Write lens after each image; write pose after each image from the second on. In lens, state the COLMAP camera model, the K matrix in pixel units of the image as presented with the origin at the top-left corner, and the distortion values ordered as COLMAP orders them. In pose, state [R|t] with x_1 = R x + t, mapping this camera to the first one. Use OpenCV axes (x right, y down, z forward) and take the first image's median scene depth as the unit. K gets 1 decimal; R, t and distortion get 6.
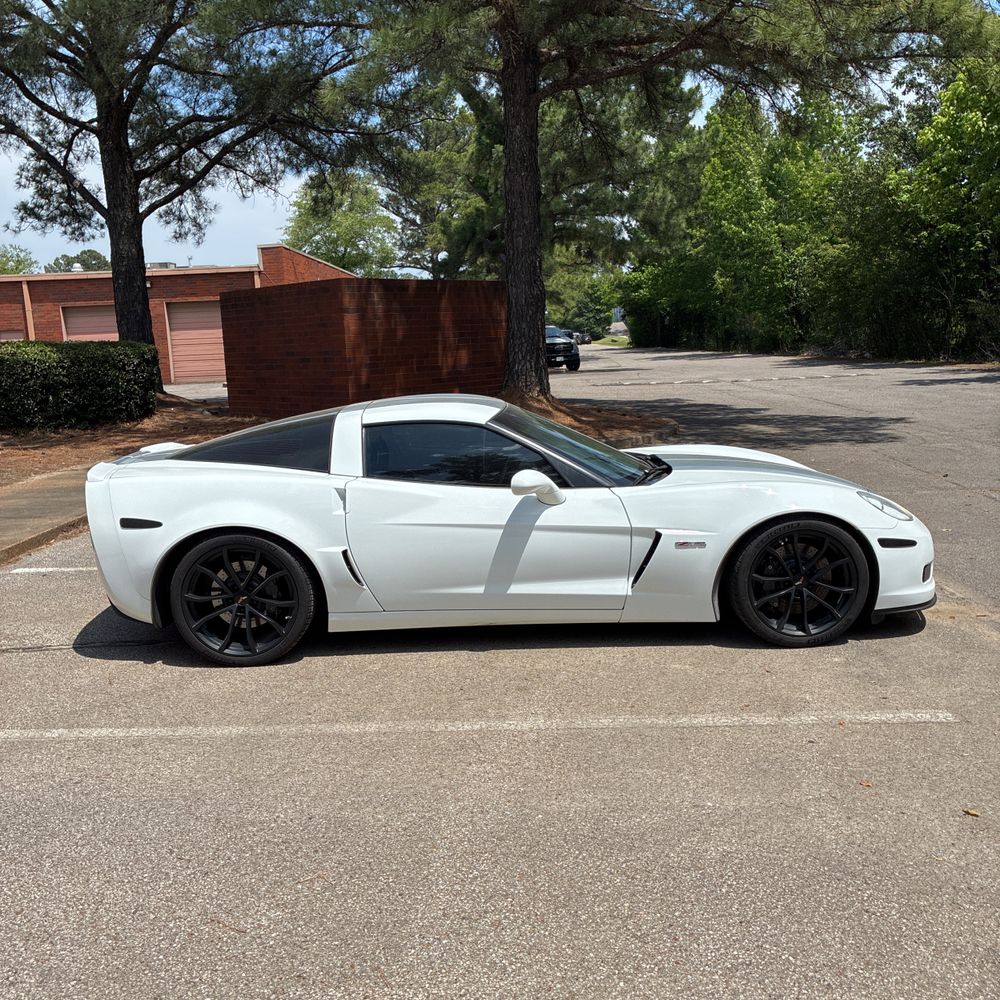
lens RADIAL K [[989.3, 0, 498.1], [0, 989.3, 520.1], [0, 0, 1]] dist [0.104547, -0.230224]
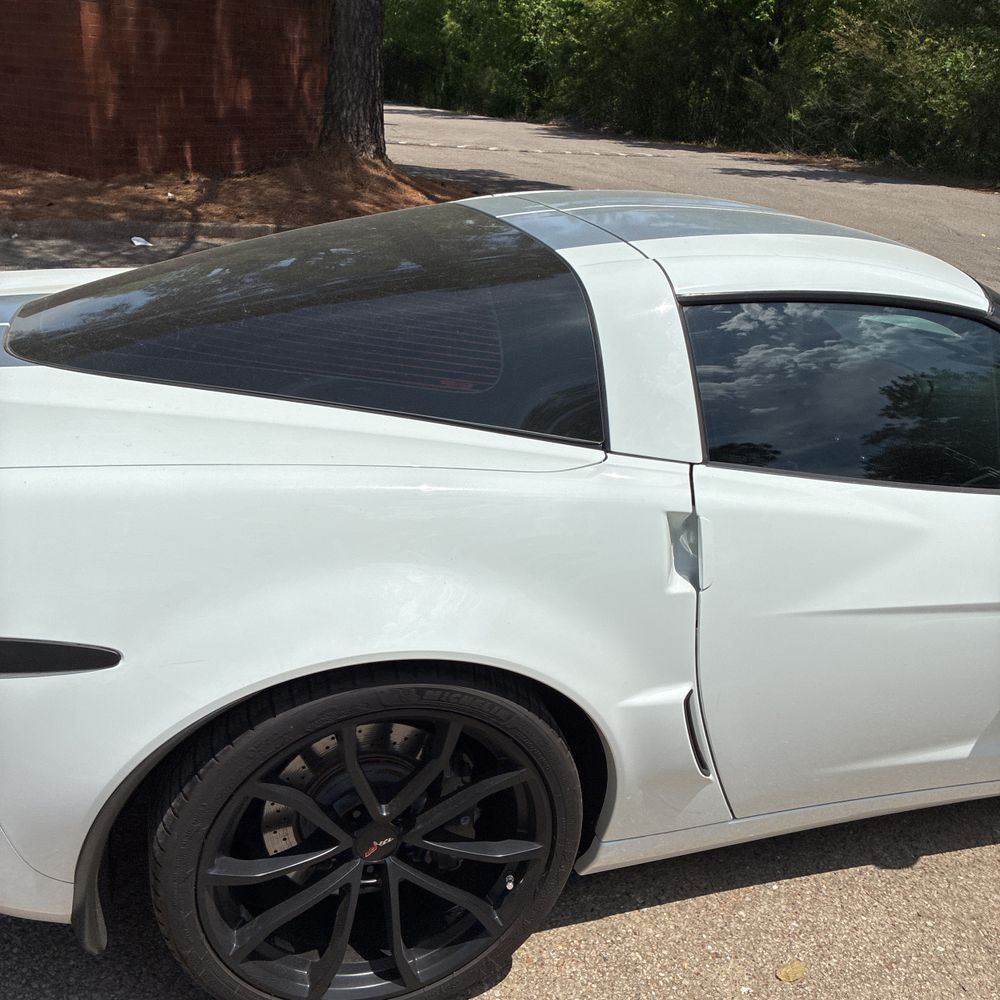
lens RADIAL K [[1010.6, 0, 488.3], [0, 1010.6, 520.3], [0, 0, 1]] dist [0.035057, -0.035326]
pose [[0.956295, -0.021635, 0.291601, -0.098986], [-0.043991, 0.975263, 0.216626, -0.030764], [-0.289074, -0.219986, 0.931688, 0.219479]]
